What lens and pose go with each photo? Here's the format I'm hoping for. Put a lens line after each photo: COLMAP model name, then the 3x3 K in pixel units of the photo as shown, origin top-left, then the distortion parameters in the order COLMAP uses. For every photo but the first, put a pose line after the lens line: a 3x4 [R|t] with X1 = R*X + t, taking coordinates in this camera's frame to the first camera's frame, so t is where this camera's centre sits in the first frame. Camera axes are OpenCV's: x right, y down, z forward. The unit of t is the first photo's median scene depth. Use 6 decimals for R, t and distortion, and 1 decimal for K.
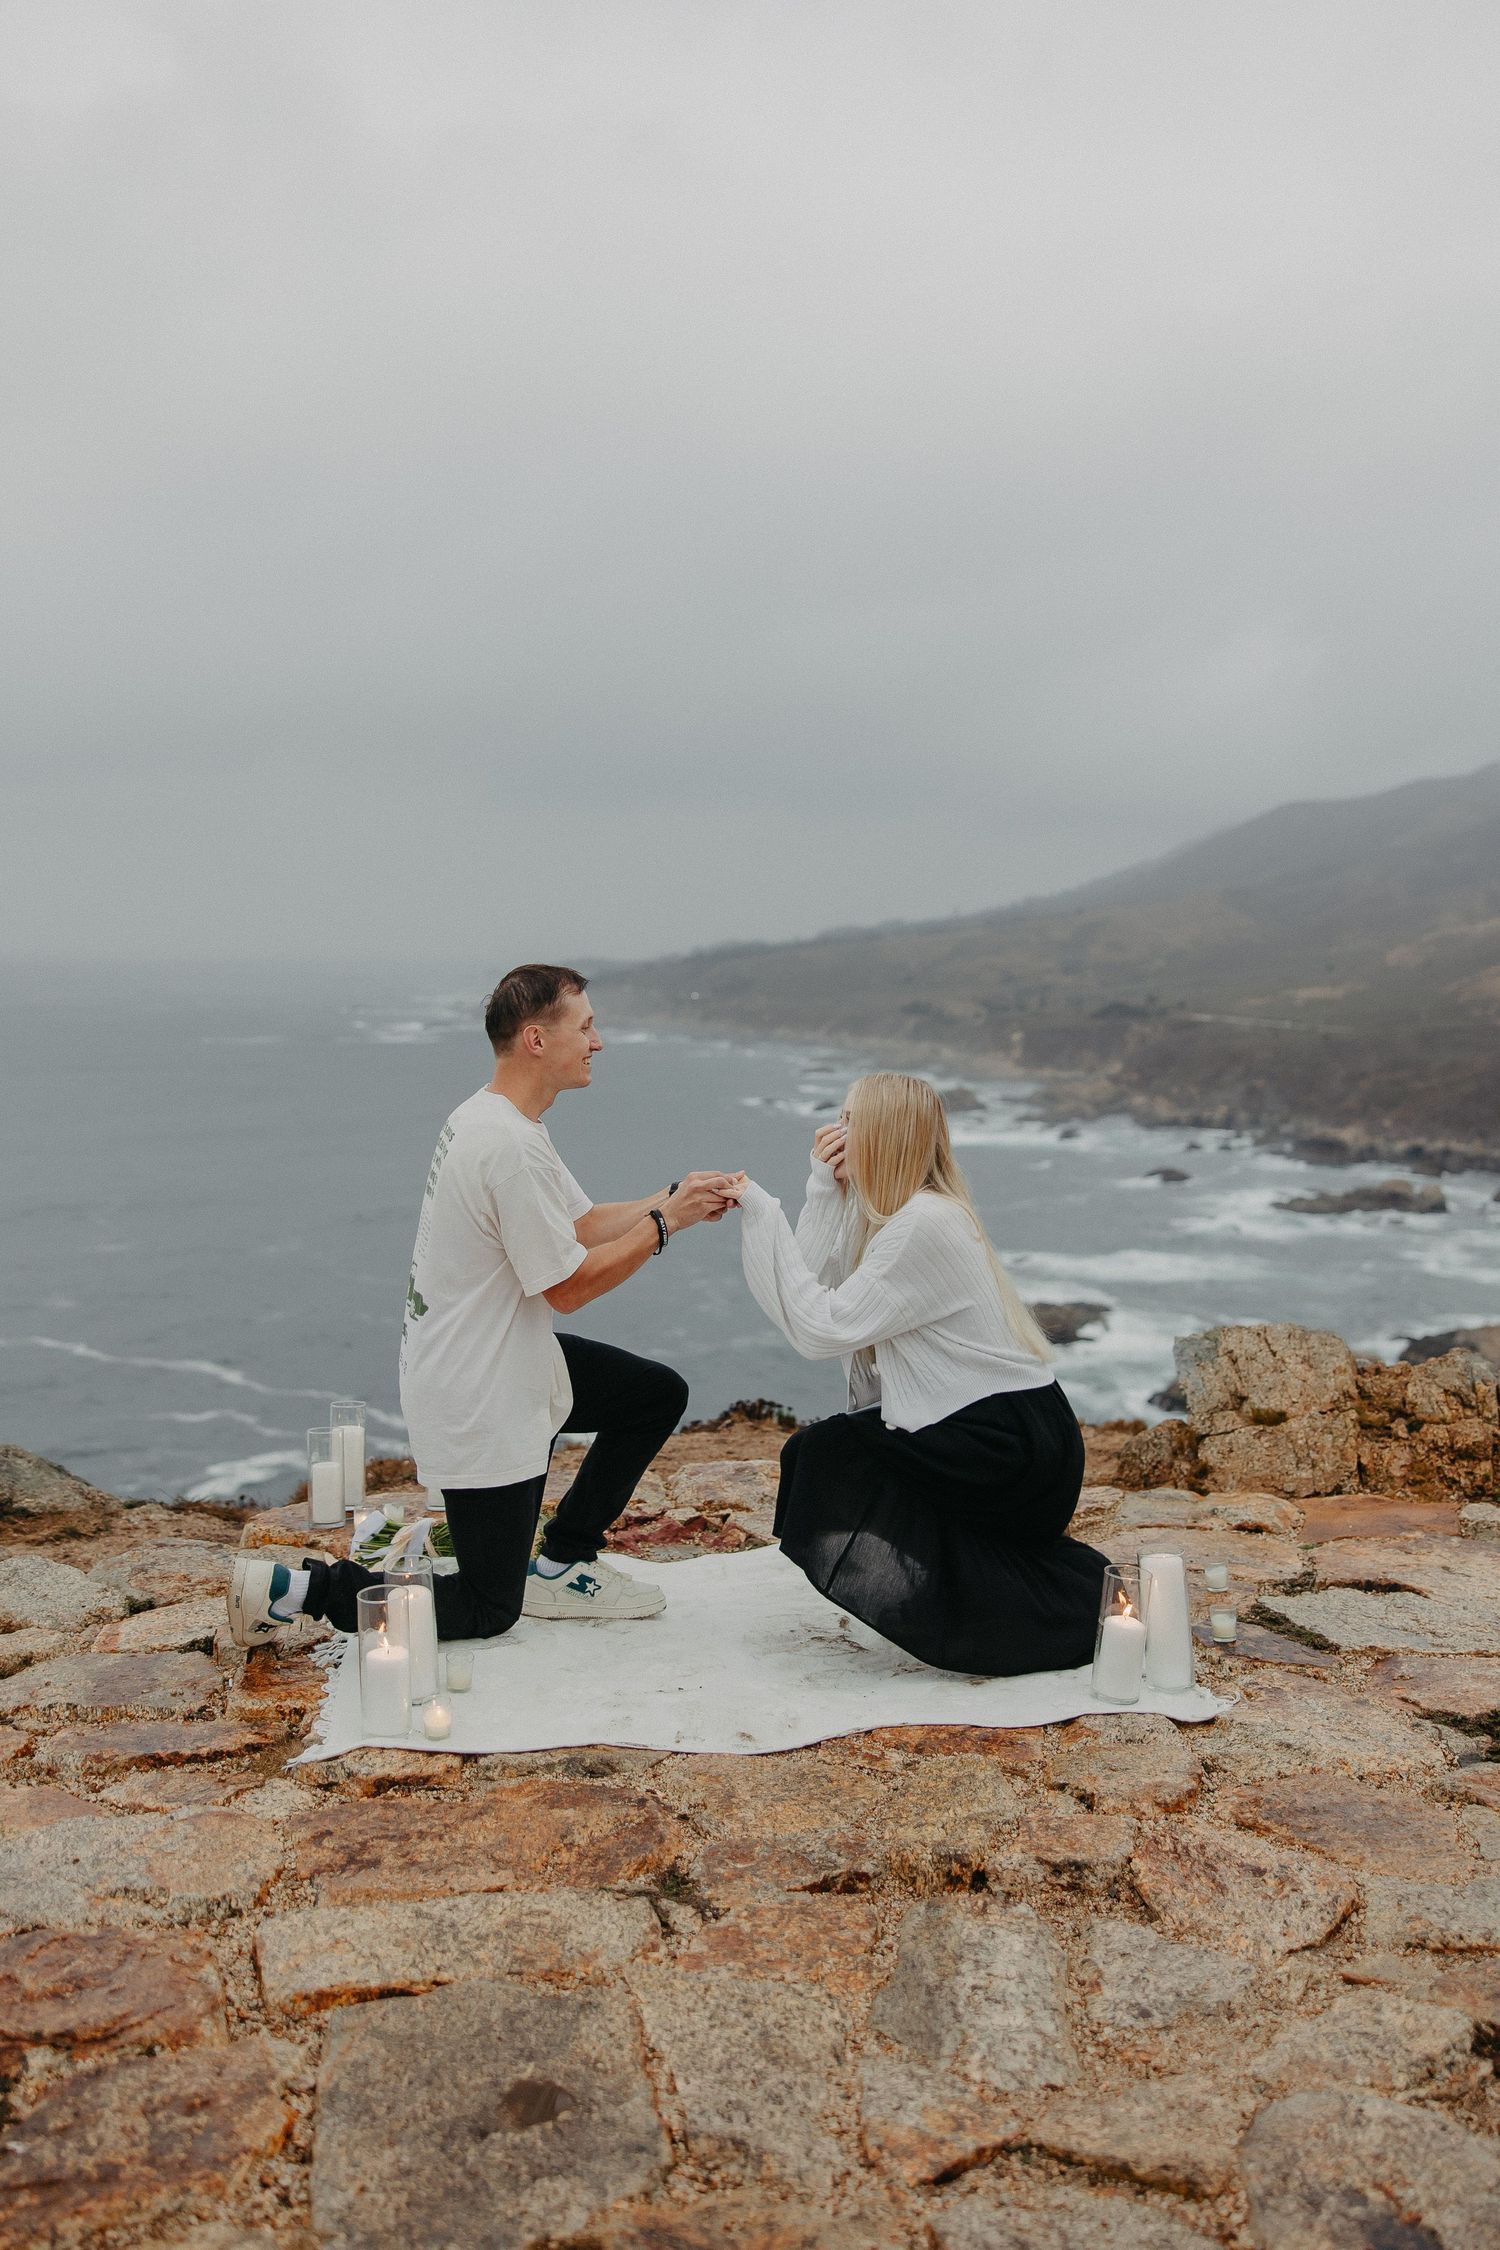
lens RADIAL K [[1988.7, 0, 720.2], [0, 1988.7, 1086.0], [0, 0, 1]] dist [-0.015519, 0.007046]
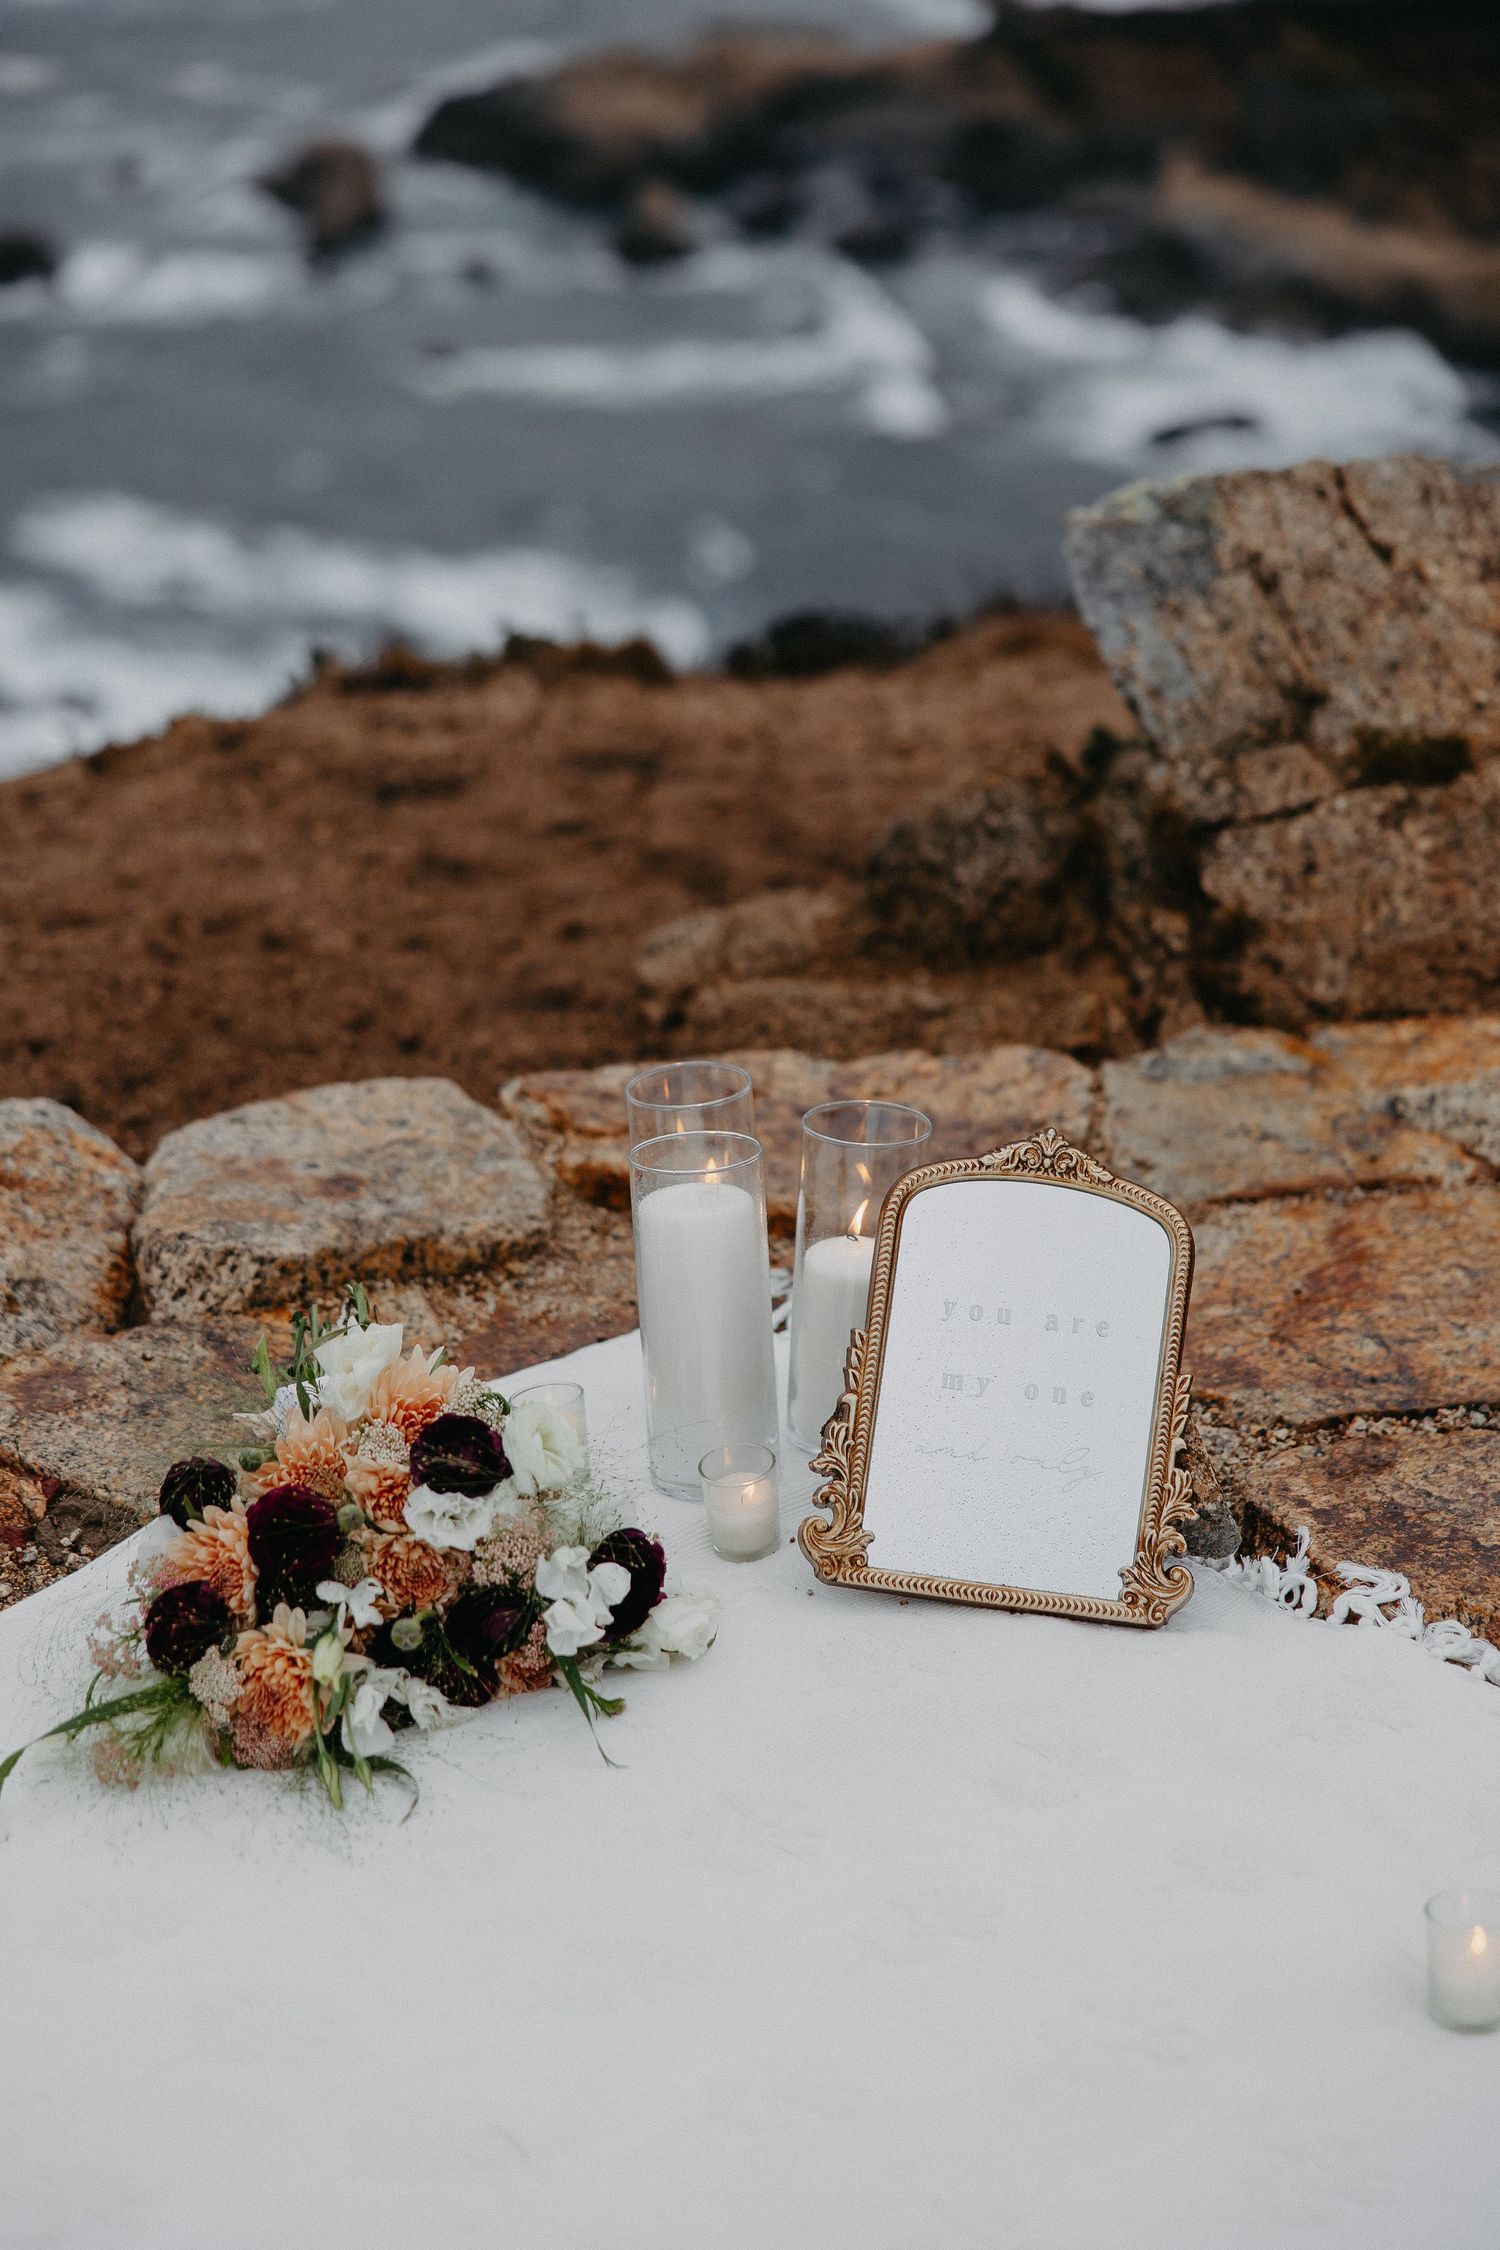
lens RADIAL K [[4114.3, 0, 750.0], [0, 4114.3, 1125.0], [0, 0, 1]] dist [-0.010766, 0.006627]
pose [[0.913036, -0.169746, 0.370880, -0.110689], [0.027250, 0.932643, 0.359771, -0.032832], [-0.406968, -0.318377, 0.856162, 0.515453]]
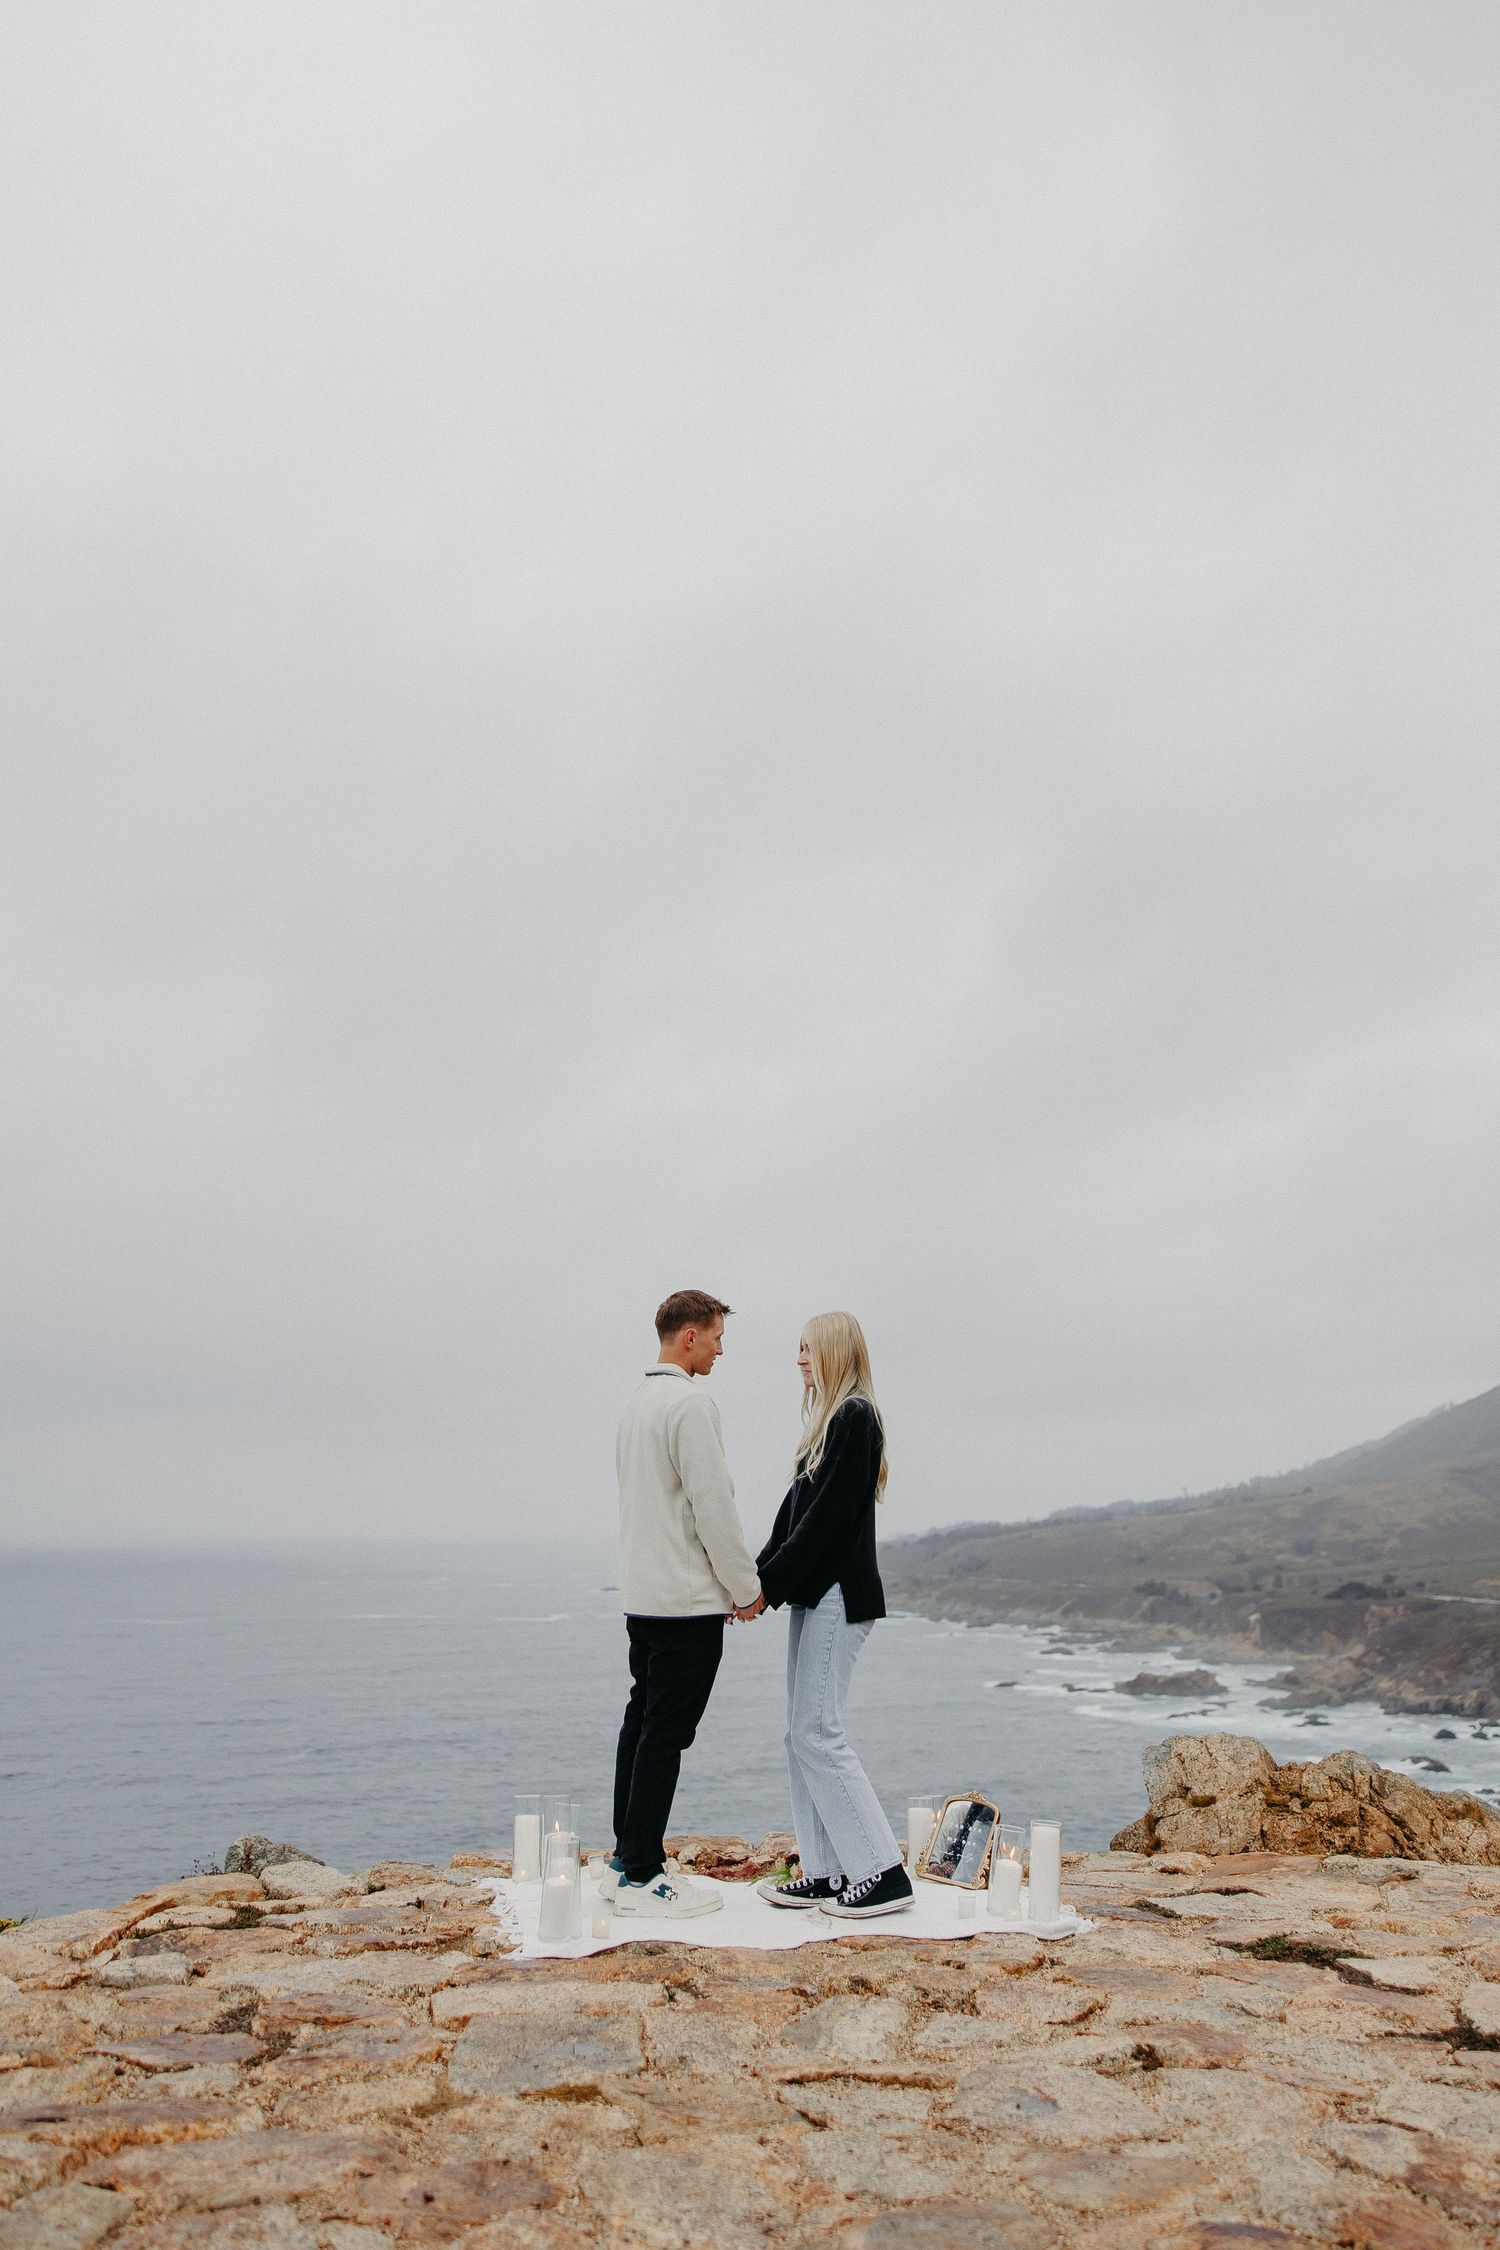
lens RADIAL K [[1877.1, 0, 750.0], [0, 1877.1, 1125.0], [0, 0, 1]] dist [0.013769, 0.001564]
pose [[0.994140, -0.026849, -0.104714, 0.139541], [-0.003359, 0.960525, -0.278174, 0.098579], [0.108049, 0.276896, 0.954806, -0.443098]]
